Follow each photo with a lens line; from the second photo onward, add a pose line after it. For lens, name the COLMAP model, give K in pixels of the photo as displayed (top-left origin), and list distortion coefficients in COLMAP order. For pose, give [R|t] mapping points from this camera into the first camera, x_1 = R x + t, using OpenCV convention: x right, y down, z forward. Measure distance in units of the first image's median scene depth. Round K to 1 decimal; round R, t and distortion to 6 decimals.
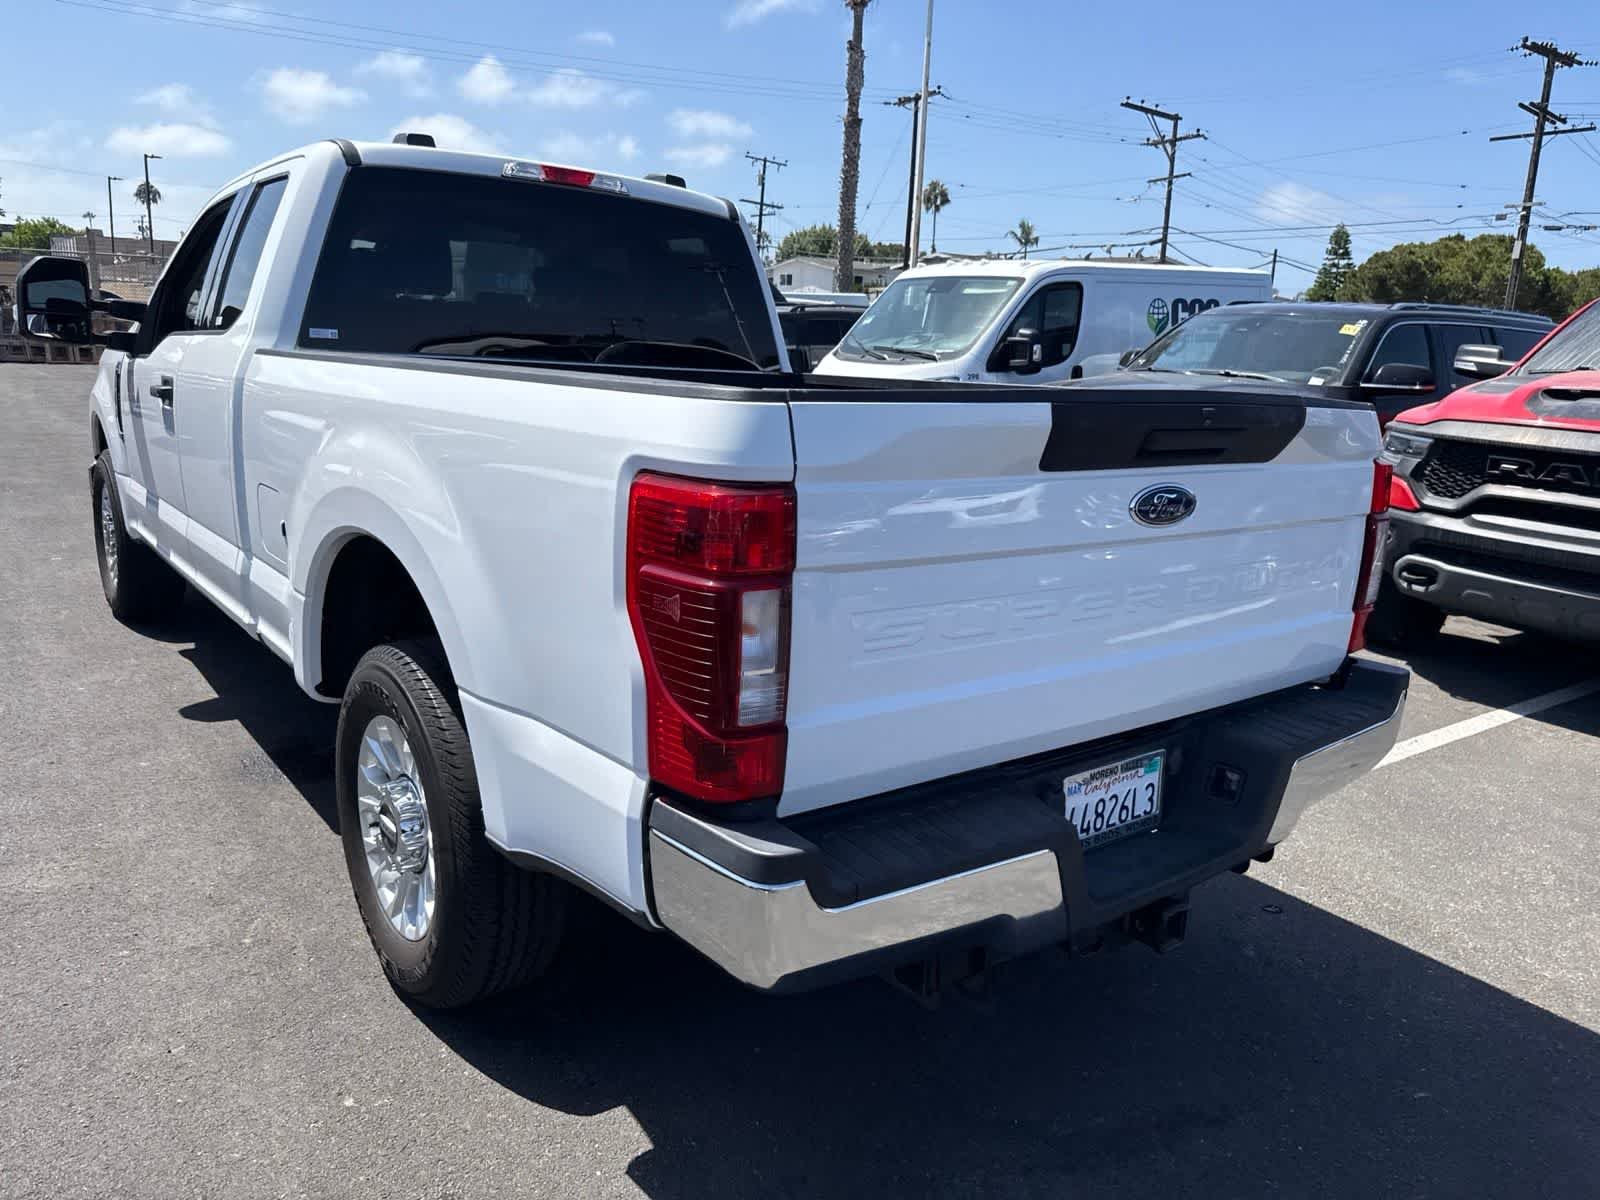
lens RADIAL K [[1133.8, 0, 806.0], [0, 1133.8, 598.2], [0, 0, 1]] dist [0.020792, -0.026271]
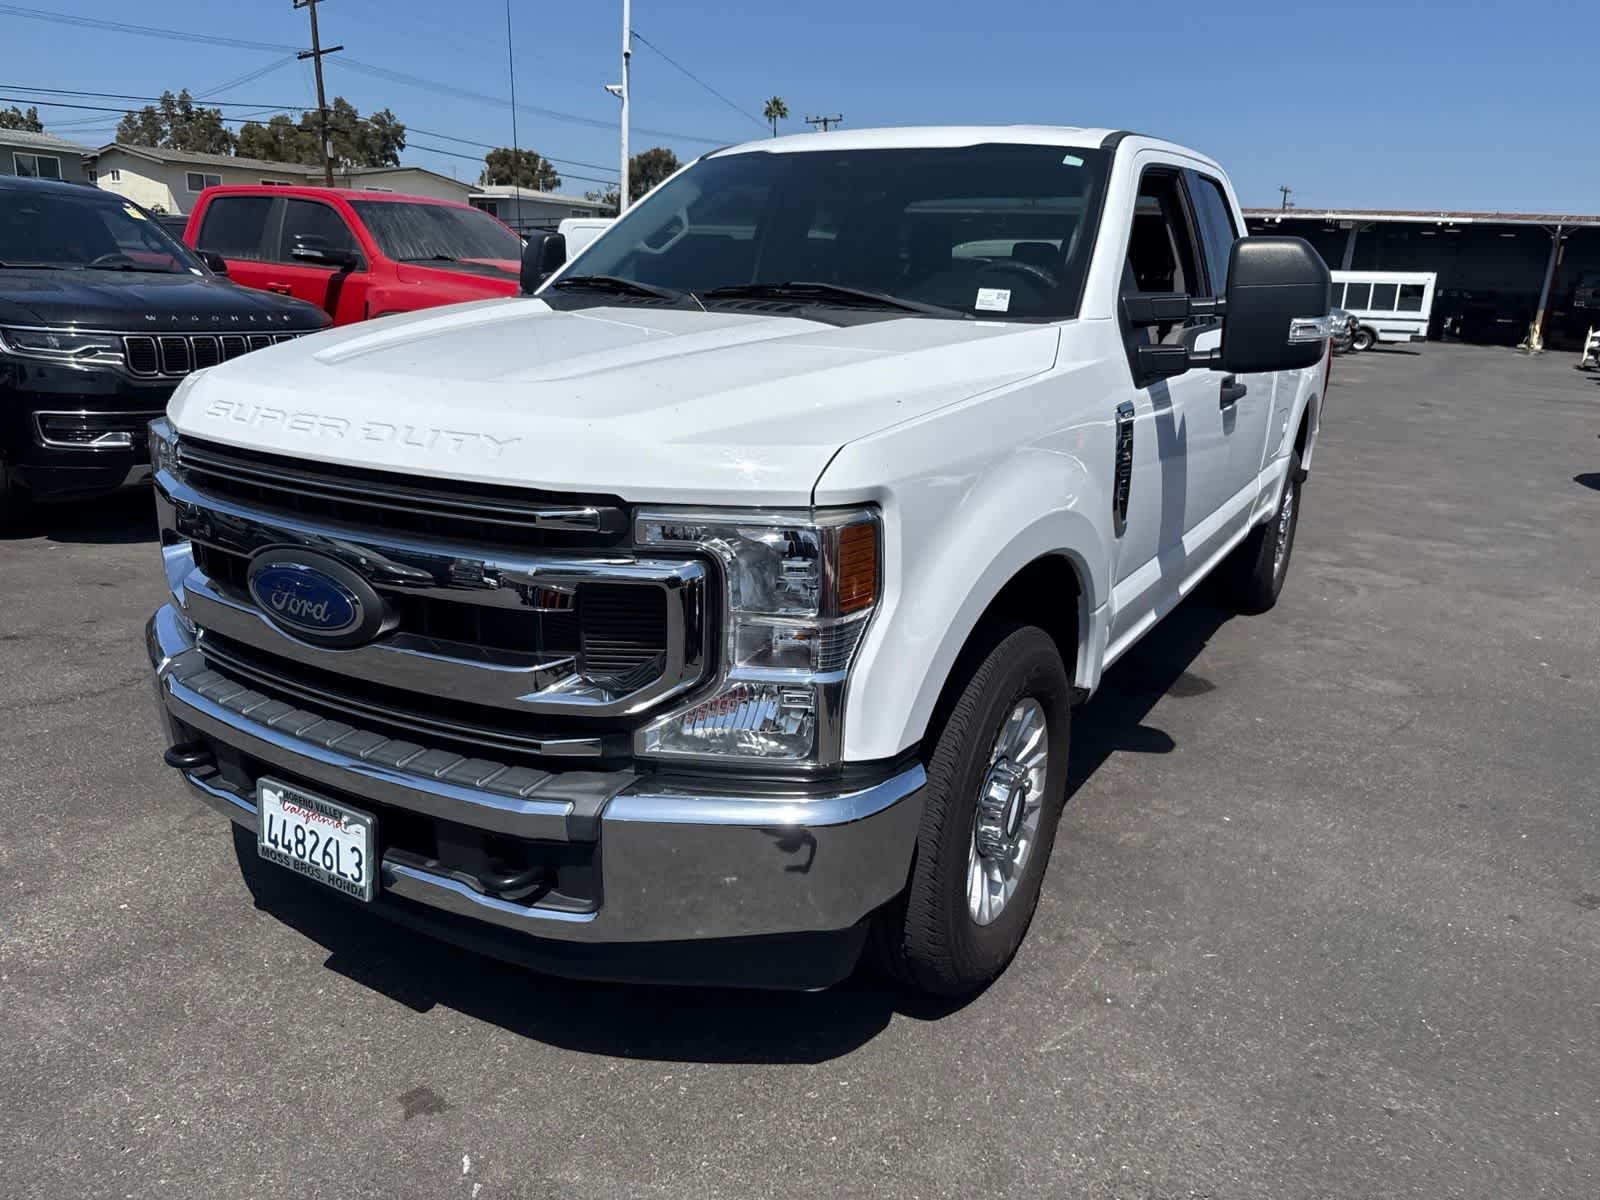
lens RADIAL K [[1131.7, 0, 817.3], [0, 1131.7, 619.3], [0, 0, 1]] dist [0.018480, -0.023938]
pose [[-0.366798, -0.332314, 0.868923, -1.573893], [0.151909, 0.900092, 0.408359, -0.535912], [-0.917814, 0.281782, -0.279670, 1.945393]]
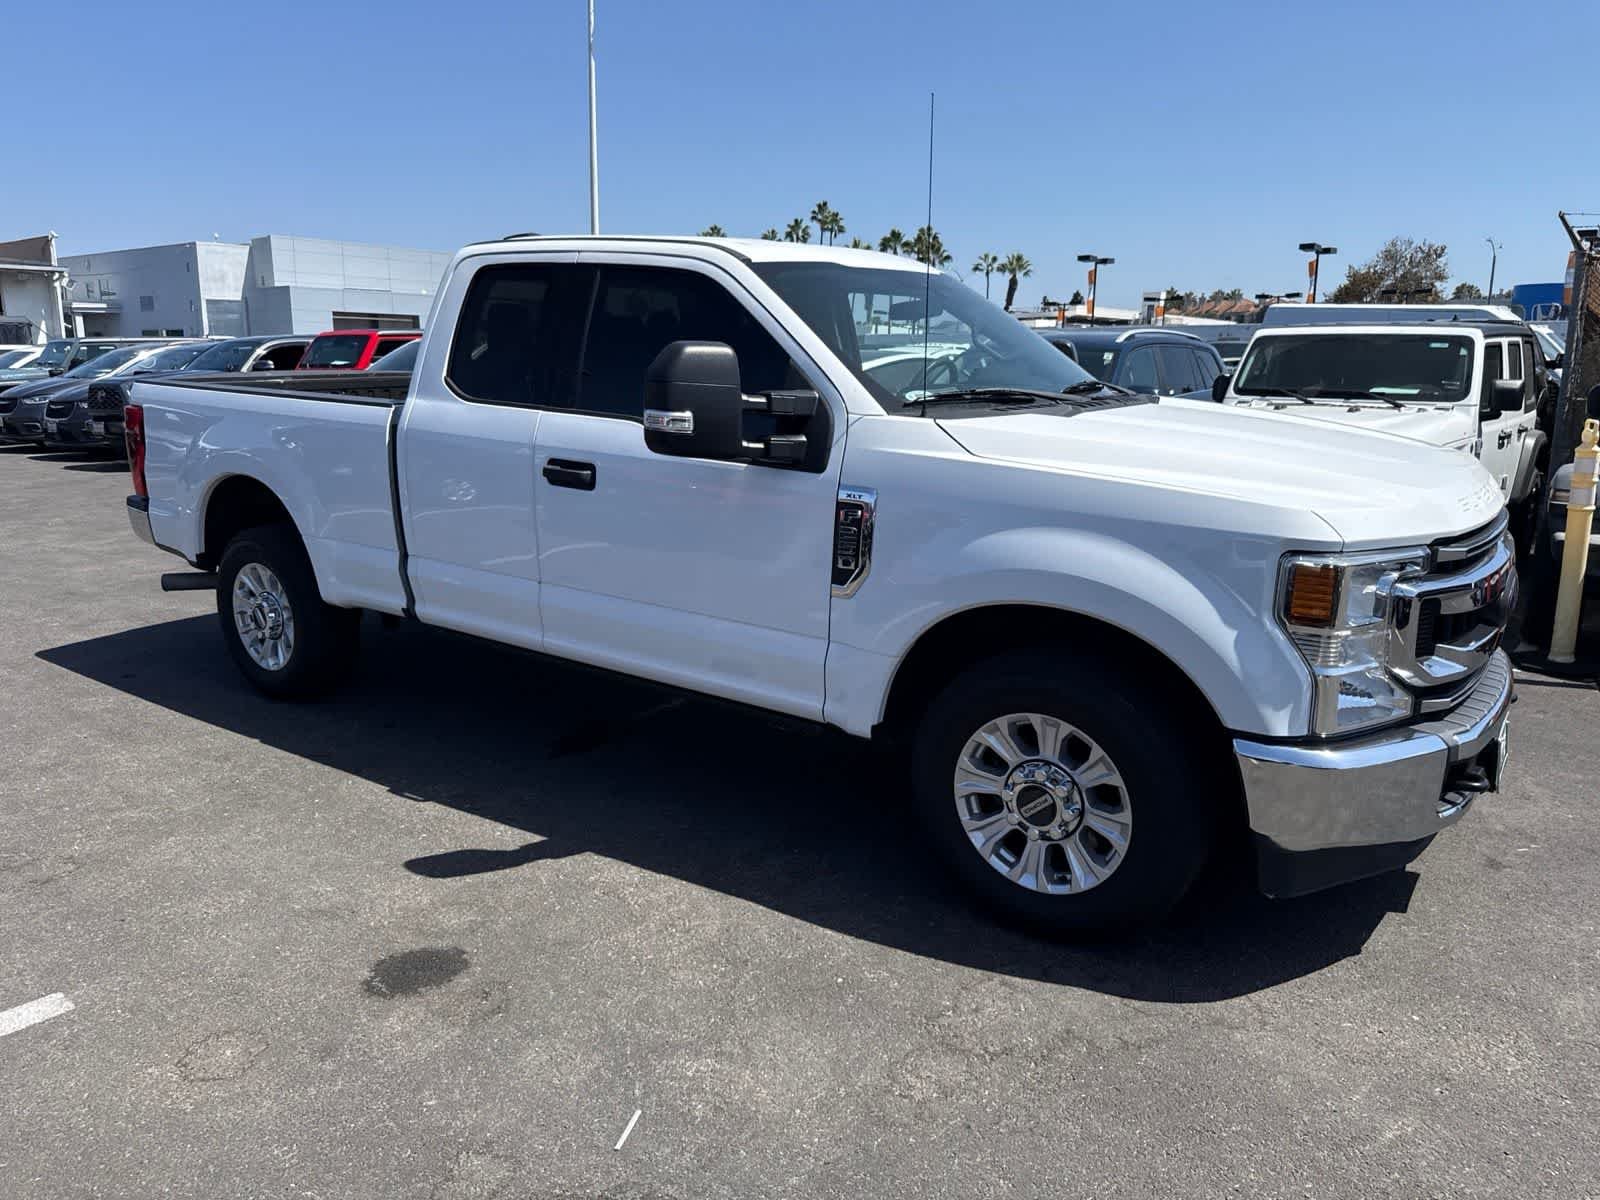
lens RADIAL K [[1131.7, 0, 800.8], [0, 1131.7, 606.0], [0, 0, 1]] dist [0.018480, -0.023938]
pose [[-0.956858, 0.006986, -0.290471, -0.073569], [-0.118942, 0.902689, 0.413527, -0.661806], [0.265094, 0.430236, -0.862915, 2.705913]]
